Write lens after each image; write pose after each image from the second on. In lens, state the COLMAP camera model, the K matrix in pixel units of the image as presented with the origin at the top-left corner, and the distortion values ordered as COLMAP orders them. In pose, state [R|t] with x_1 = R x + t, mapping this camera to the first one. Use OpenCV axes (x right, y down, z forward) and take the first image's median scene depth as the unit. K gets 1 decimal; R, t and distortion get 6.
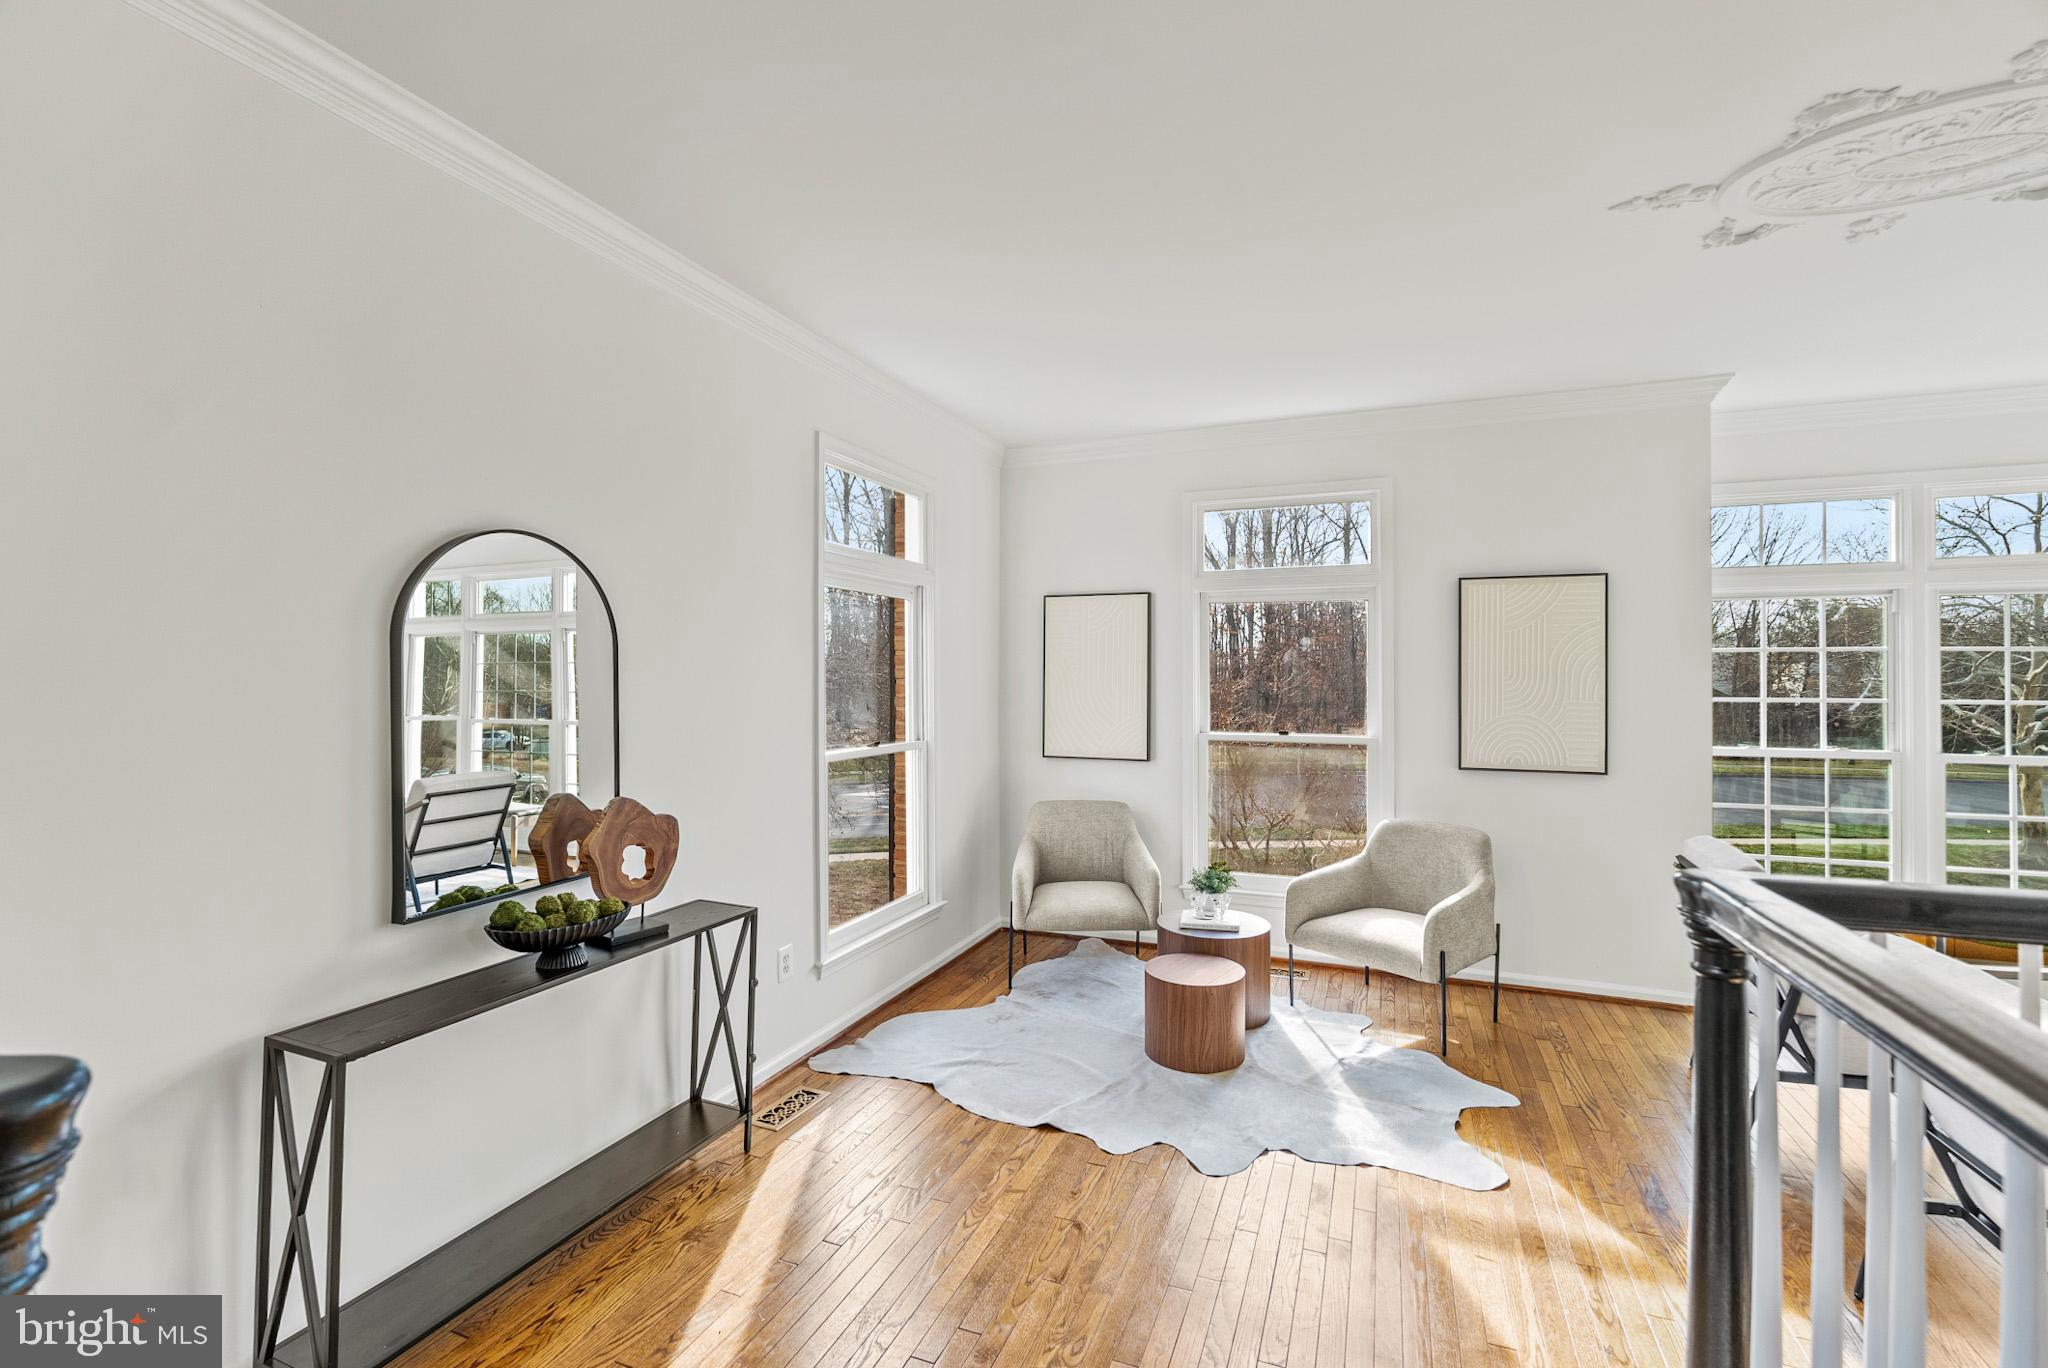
lens RADIAL K [[912.0, 0, 1010.1], [0, 912.0, 673.9], [0, 0, 1]] dist [-0.010150, 0.000461]
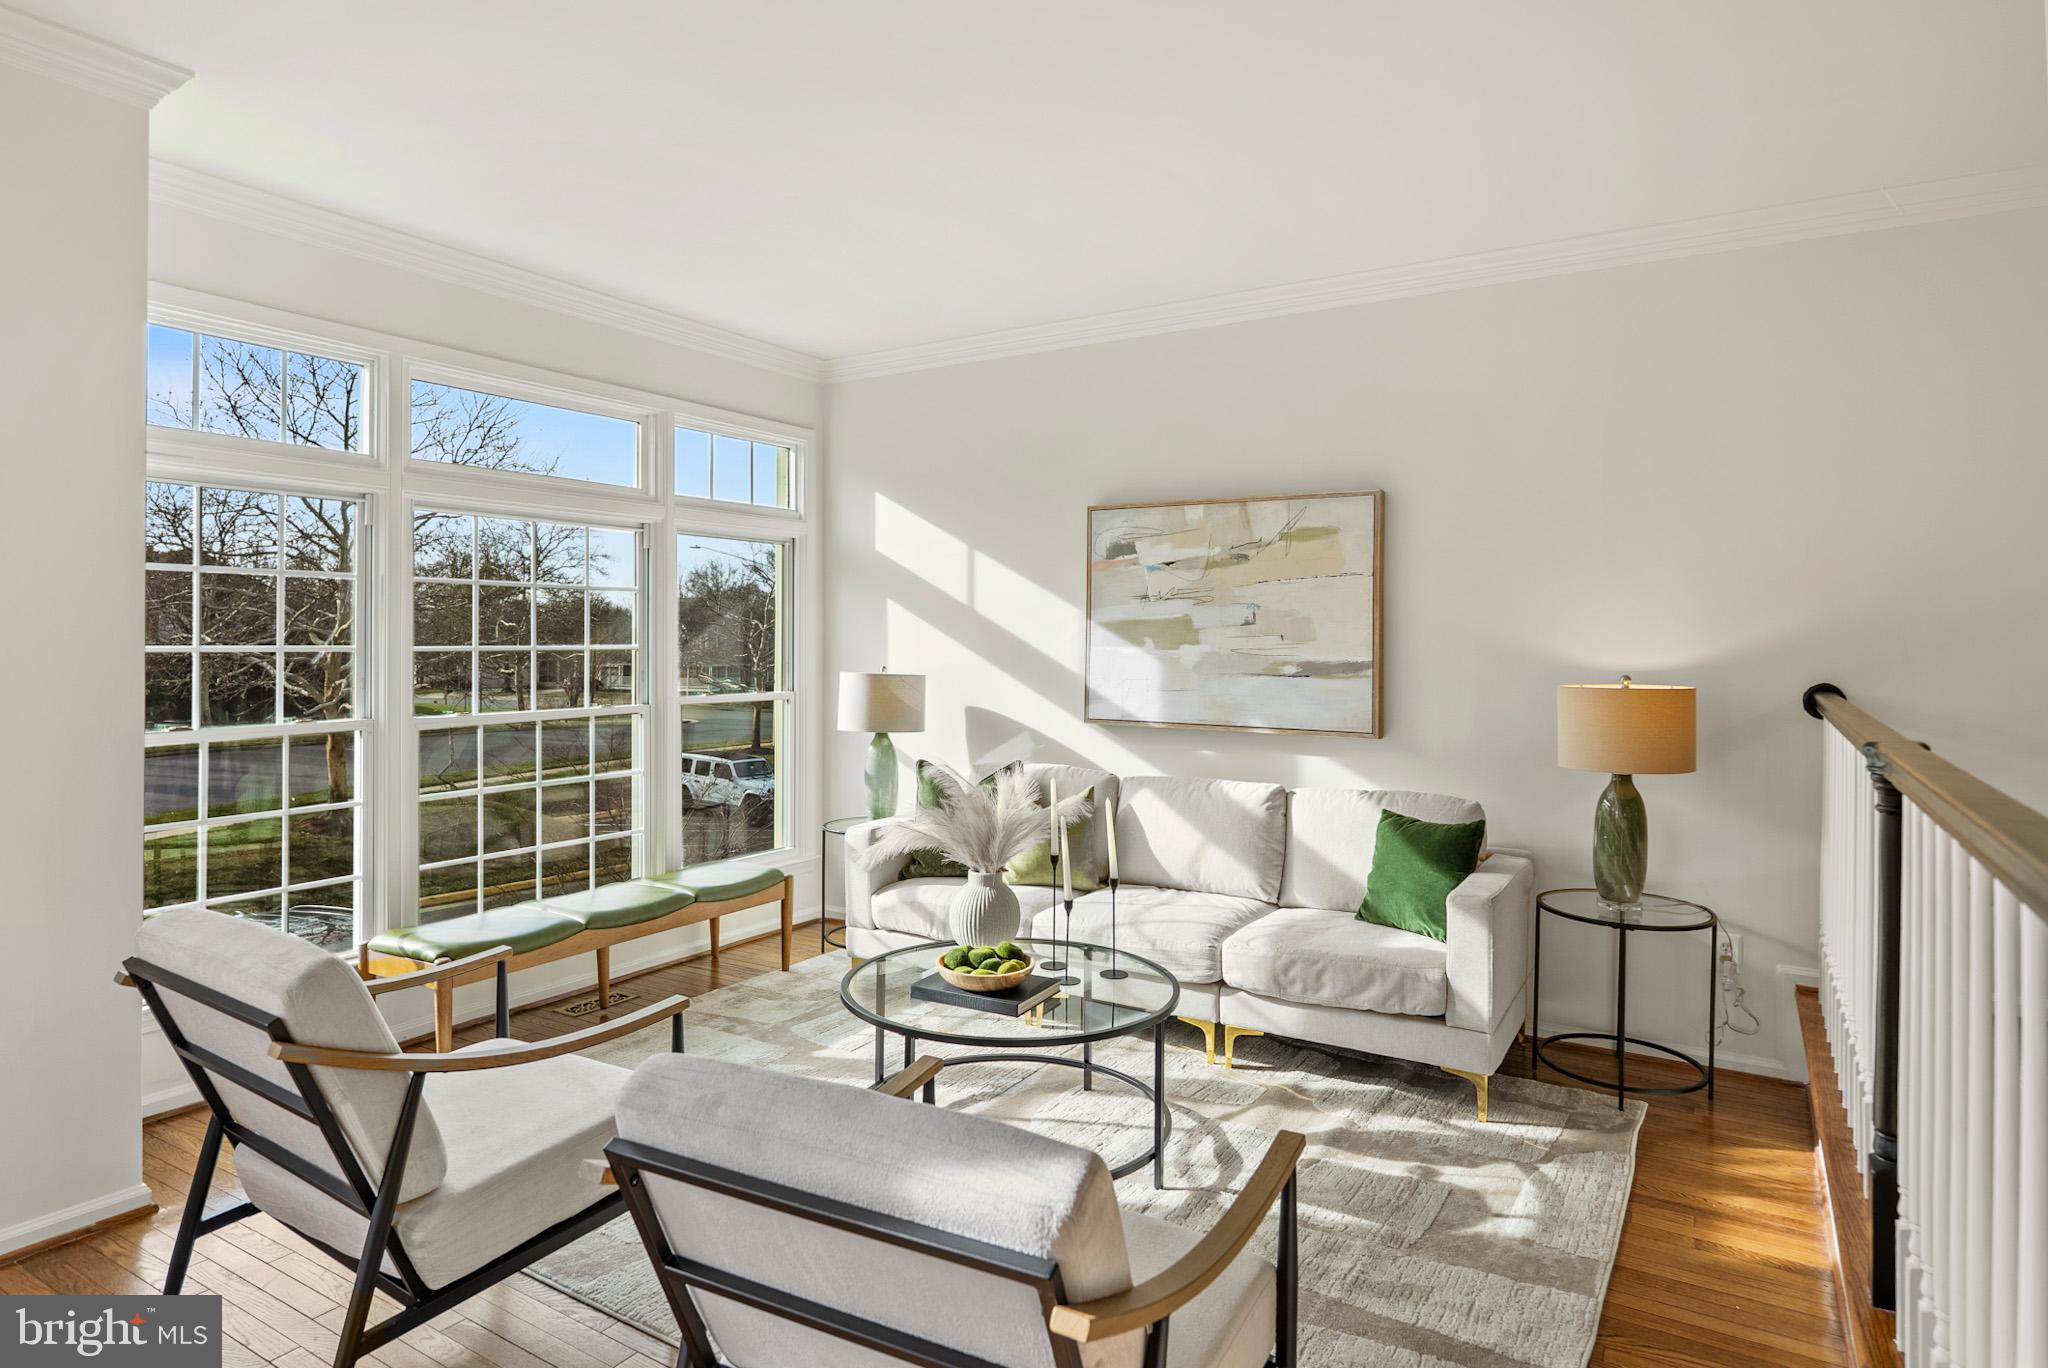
lens RADIAL K [[1166.2, 0, 1022.4], [0, 1166.2, 630.9], [0, 0, 1]] dist [-0.002041, 0.000308]
pose [[0.170429, 0.005537, 0.985354, 0.169603], [-0.007692, 0.999961, -0.004289, 0.017475], [-0.985340, -0.006848, 0.170465, 0.359401]]
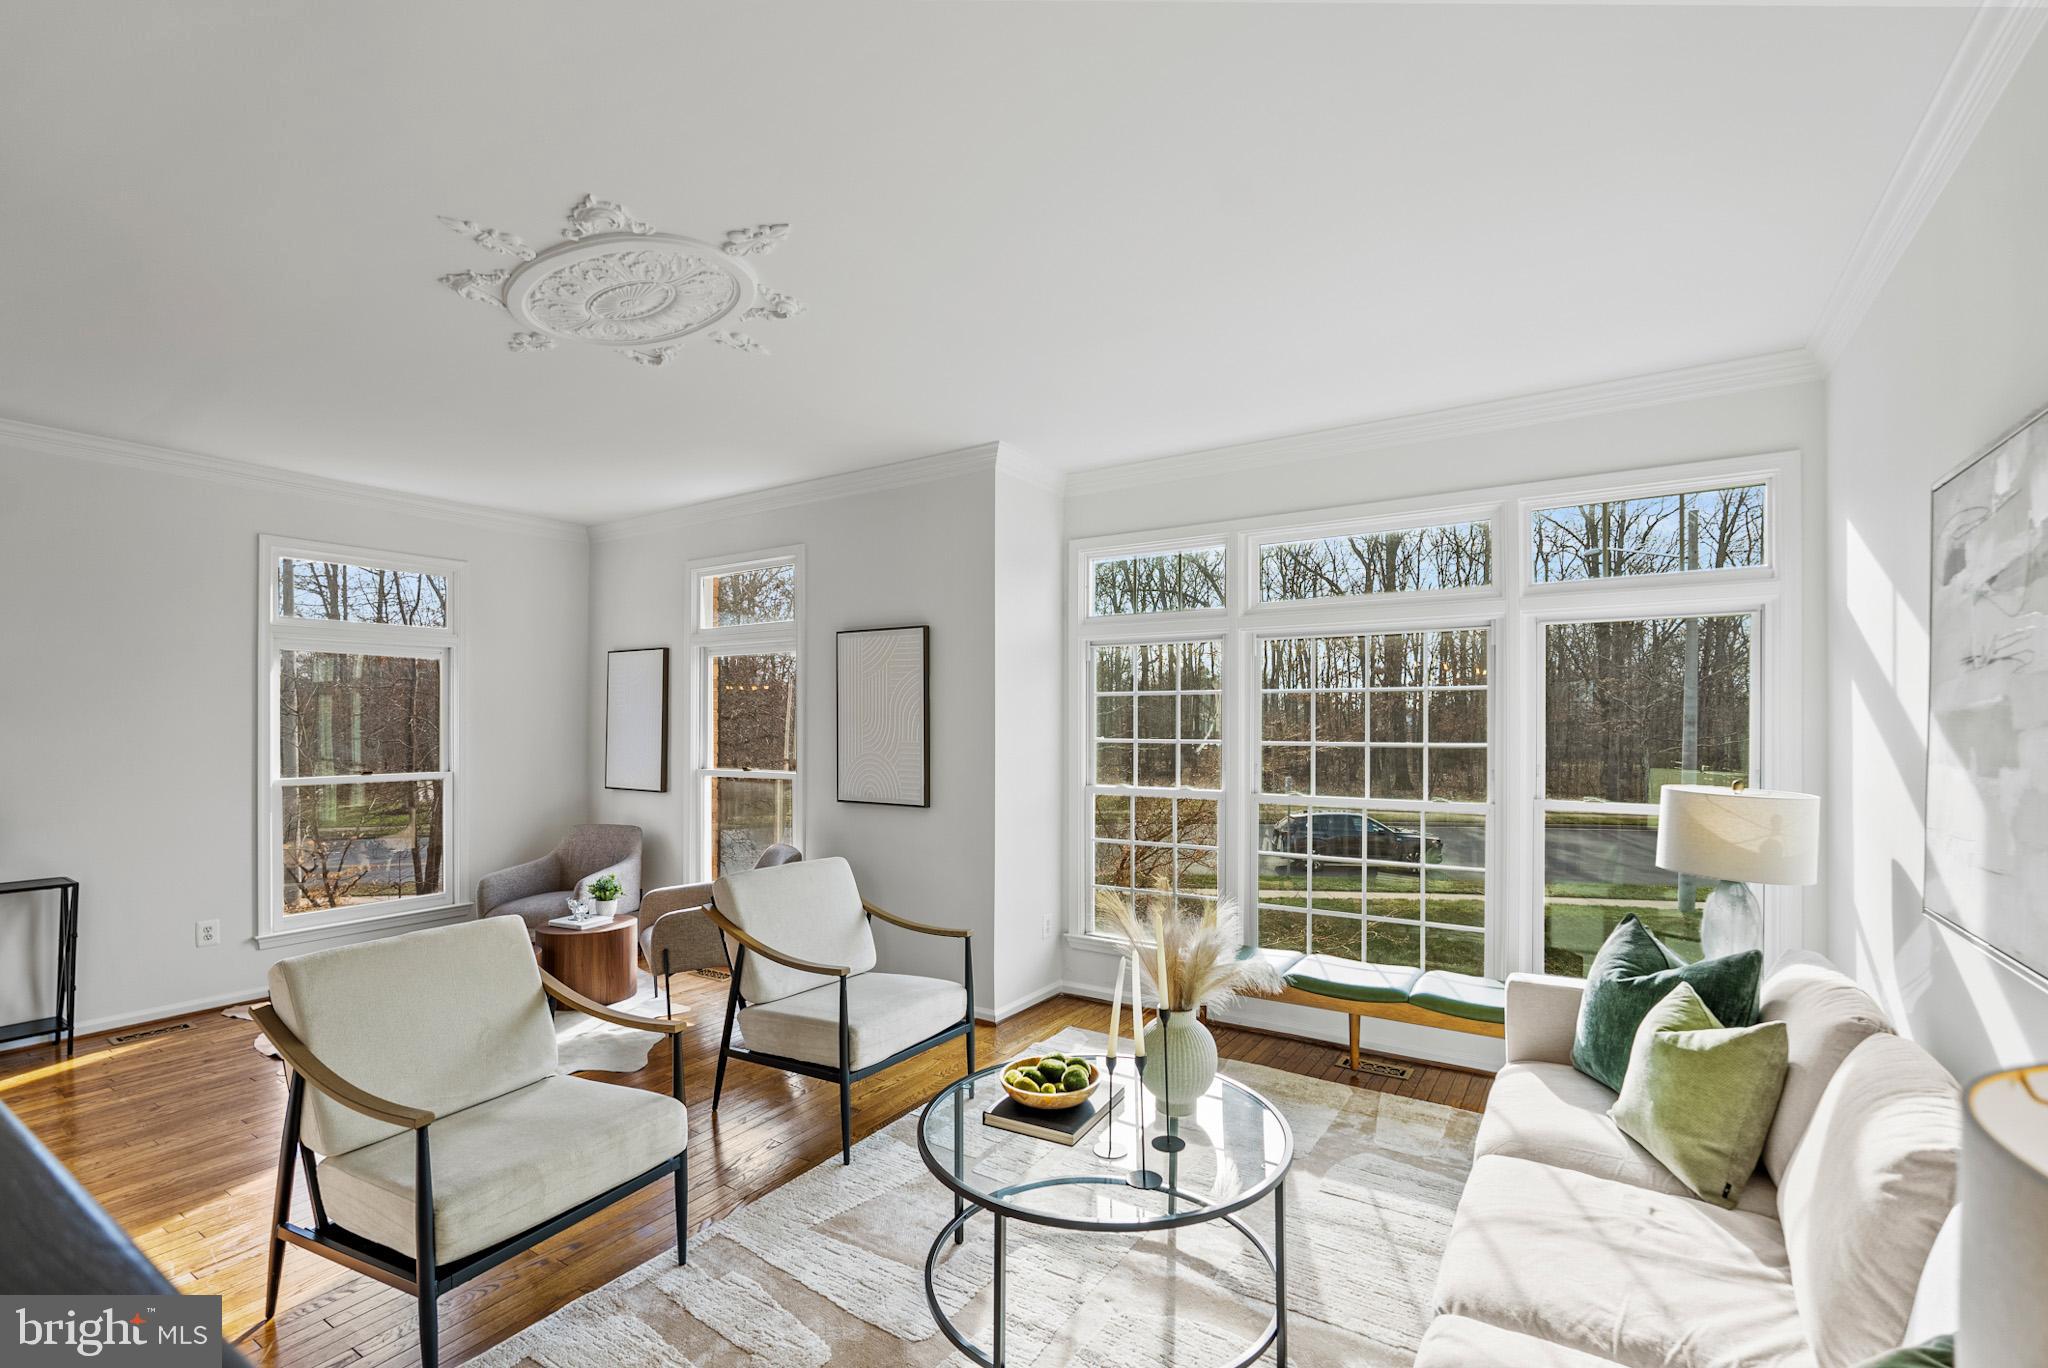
lens RADIAL K [[907.9, 0, 1025.1], [0, 907.9, 704.7], [0, 0, 1]] dist [-0.011858, 0.000263]
pose [[0.983097, -0.003832, -0.183047, 1.032530], [0.000829, 0.999864, -0.016476, 0.004205], [0.183085, 0.016046, 0.982966, -0.073088]]
